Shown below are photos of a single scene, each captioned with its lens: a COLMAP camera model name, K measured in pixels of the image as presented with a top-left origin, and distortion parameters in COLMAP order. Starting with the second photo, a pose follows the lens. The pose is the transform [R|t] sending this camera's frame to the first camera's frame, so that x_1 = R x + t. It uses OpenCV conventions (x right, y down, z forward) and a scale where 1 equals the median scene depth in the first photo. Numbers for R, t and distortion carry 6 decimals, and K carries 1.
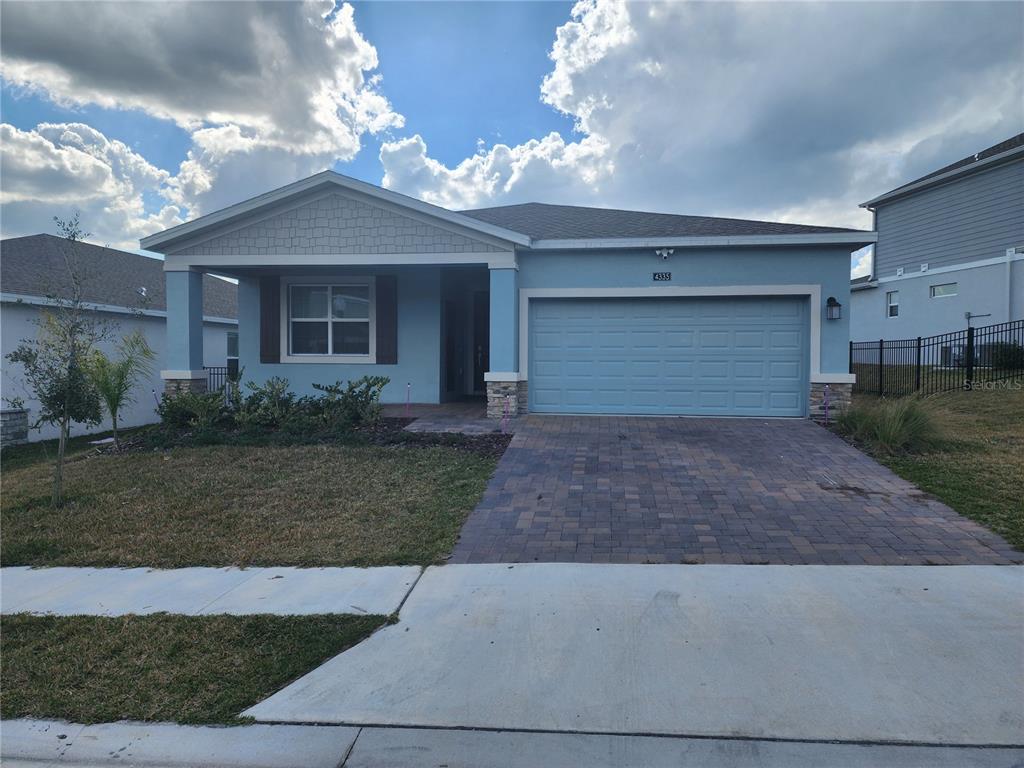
lens RADIAL K [[689.9, 0, 512.0], [0, 689.9, 384.0], [0, 0, 1]] dist [0.044438, -0.001705]
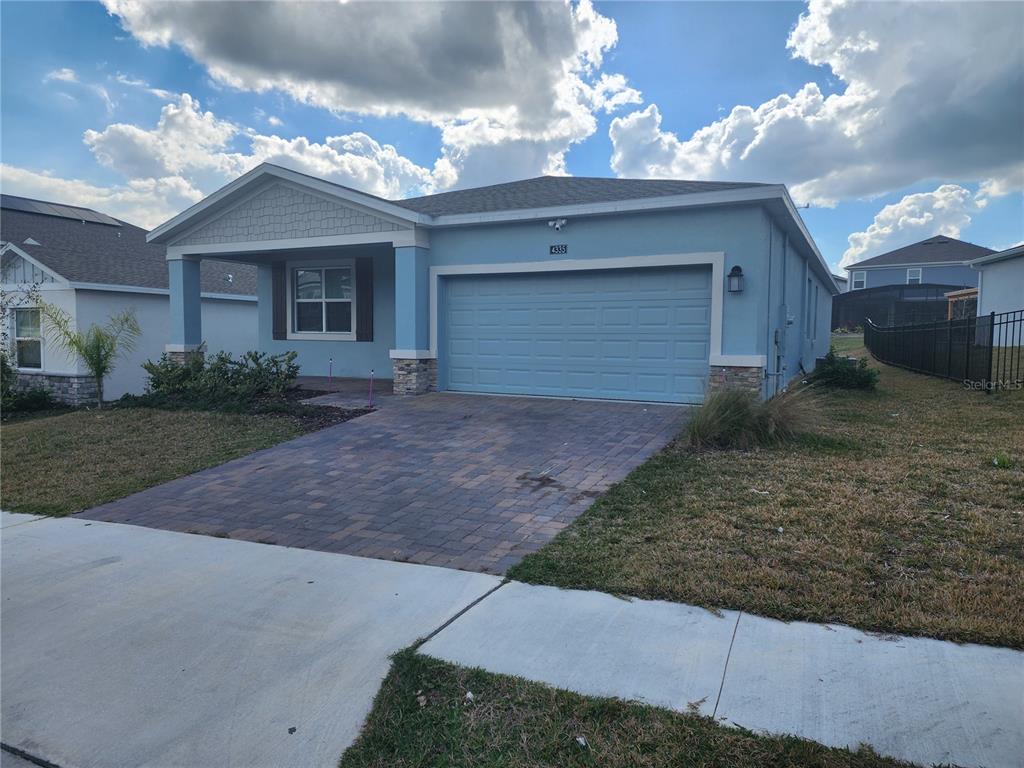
lens RADIAL K [[691.3, 0, 512.0], [0, 691.3, 384.0], [0, 0, 1]] dist [0.065369, -0.002026]
pose [[0.934839, 0.028952, -0.353891, 0.365099], [-0.019048, 0.999324, 0.031438, -0.001183], [0.354562, -0.022649, 0.934758, 0.073152]]
